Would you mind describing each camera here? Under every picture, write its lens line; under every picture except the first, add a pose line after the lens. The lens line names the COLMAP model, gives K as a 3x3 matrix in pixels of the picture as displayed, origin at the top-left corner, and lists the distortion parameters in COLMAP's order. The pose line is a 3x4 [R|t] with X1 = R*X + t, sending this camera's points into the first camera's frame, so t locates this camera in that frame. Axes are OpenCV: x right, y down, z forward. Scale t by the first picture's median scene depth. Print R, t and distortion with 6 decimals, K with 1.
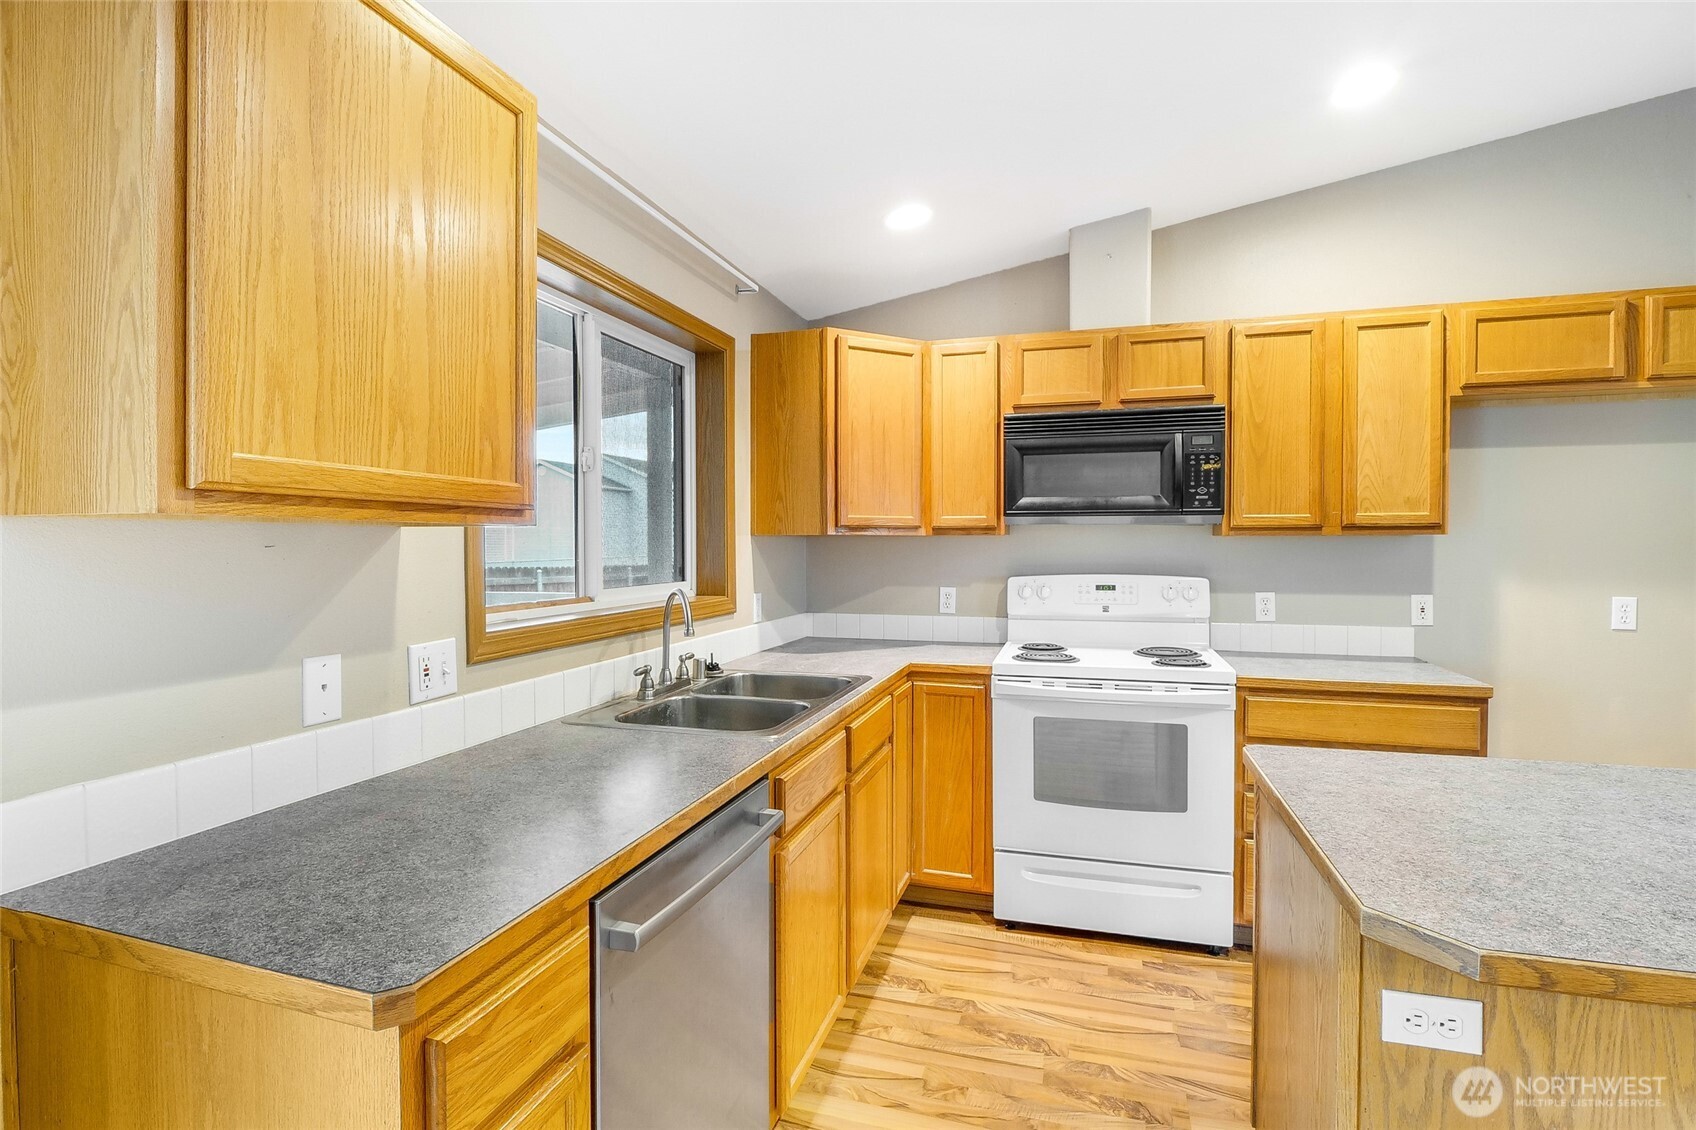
lens RADIAL K [[800.2, 0, 841.5], [0, 800.2, 554.7], [0, 0, 1]] dist [-0.014997, -0.000061]
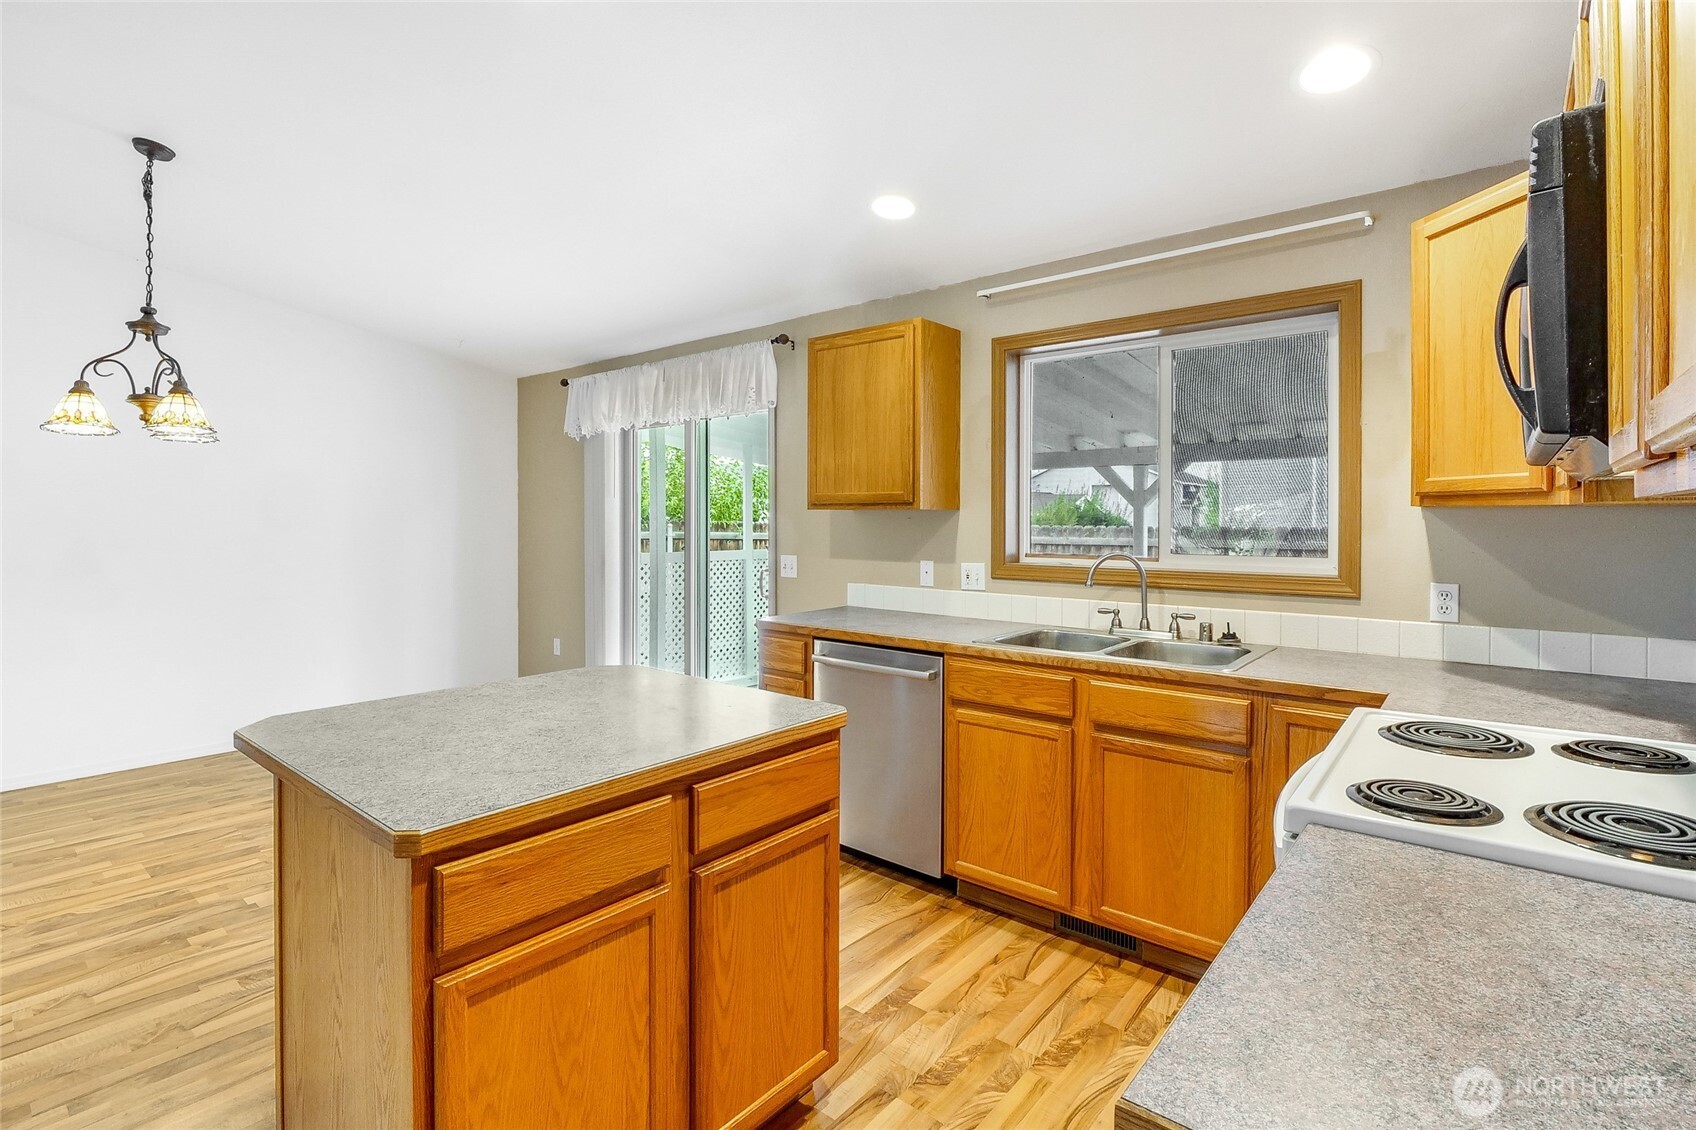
lens RADIAL K [[795.7, 0, 845.0], [0, 795.7, 528.5], [0, 0, 1]] dist [-0.011887, -0.000282]
pose [[-0.376287, 0.012916, -0.926413, 0.897049], [-0.013667, 0.999717, 0.019489, -0.011699], [0.926402, 0.019995, -0.376004, 0.839043]]
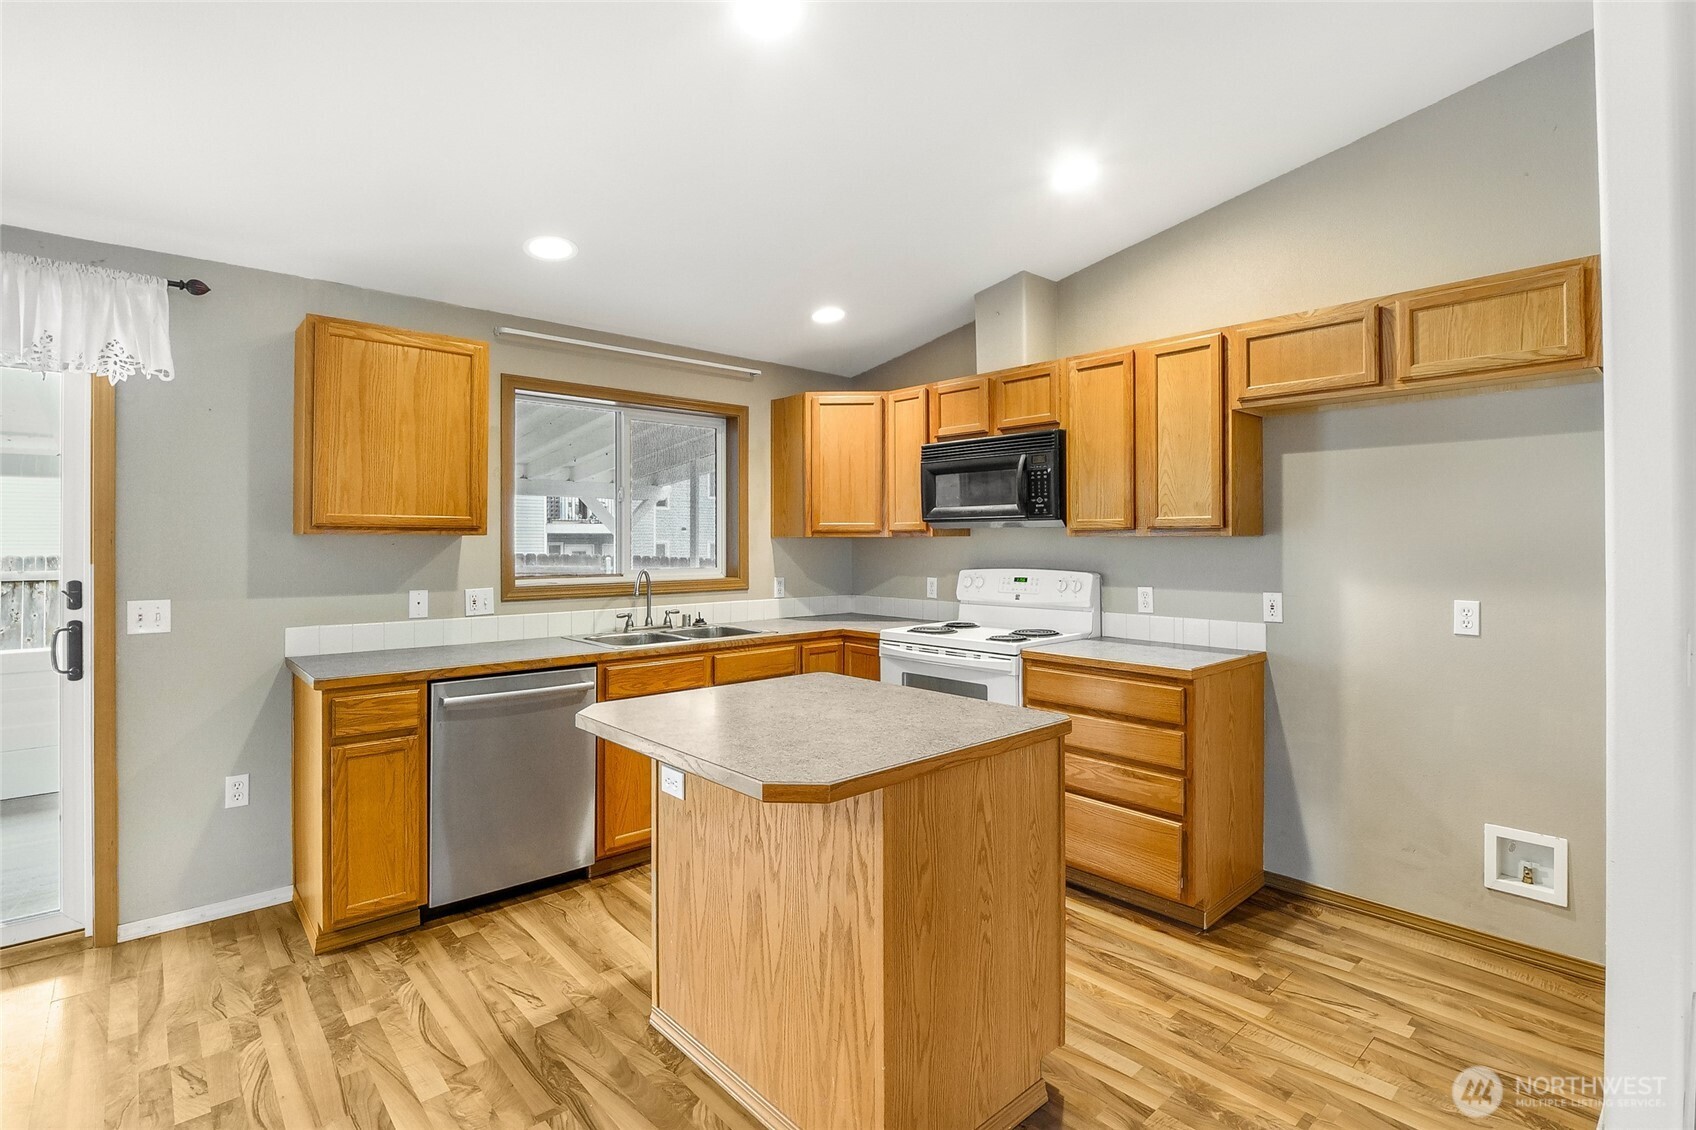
lens RADIAL K [[797.2, 0, 847.9], [0, 797.2, 537.7], [0, 0, 1]] dist [-0.013818, -0.000174]
pose [[0.863711, -0.001694, -0.503985, 0.812268], [-0.008002, 0.999822, -0.017074, 0.000224], [0.503925, 0.018779, 0.863543, -0.202442]]
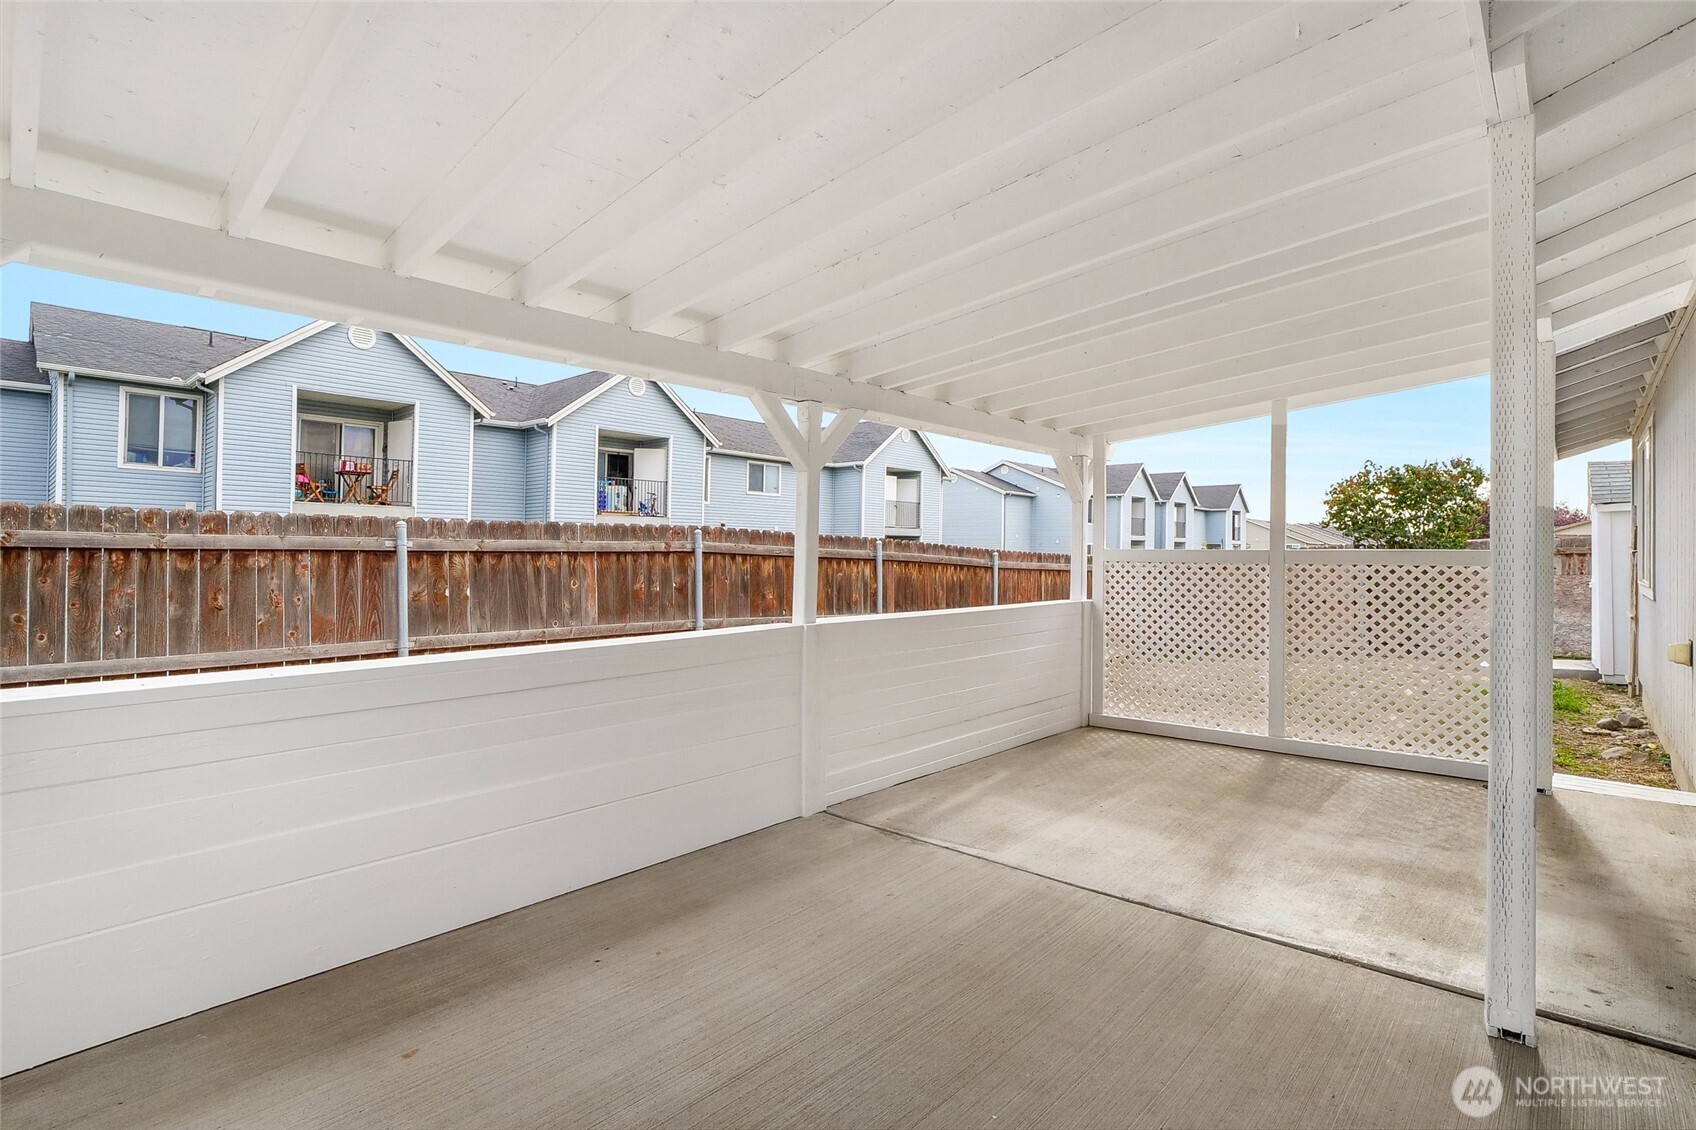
lens RADIAL K [[800.2, 0, 841.5], [0, 800.2, 554.7], [0, 0, 1]] dist [-0.014997, -0.000061]
pose [[0.905864, 0.013646, -0.423349, -0.838366], [-0.018246, 0.999810, -0.006815, 0.116323], [0.423175, 0.013898, 0.905941, -0.440541]]
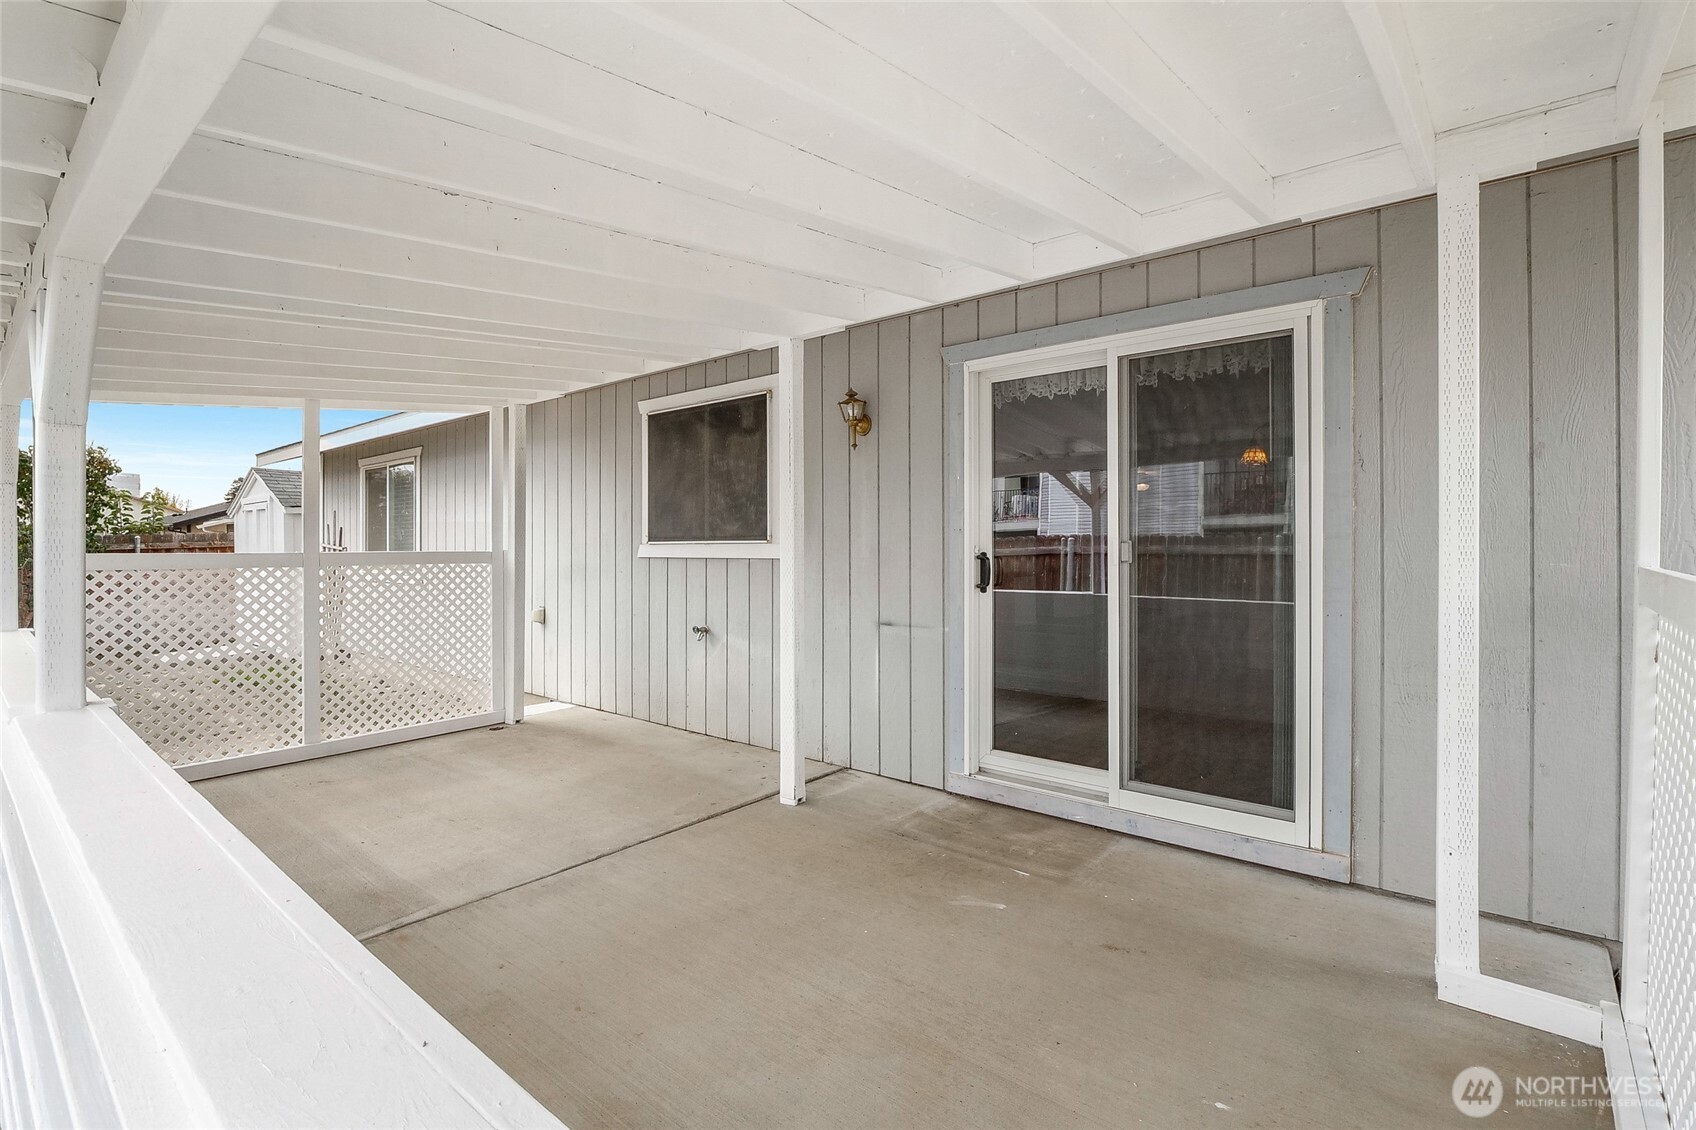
lens RADIAL K [[797.7, 0, 847.1], [0, 797.7, 547.7], [0, 0, 1]] dist [-0.012141, -0.000895]
pose [[0.391021, 0.004065, 0.920373, -6.274313], [0.022309, 0.999655, -0.013893, 0.111839], [-0.920111, 0.025966, 0.390795, 1.053443]]
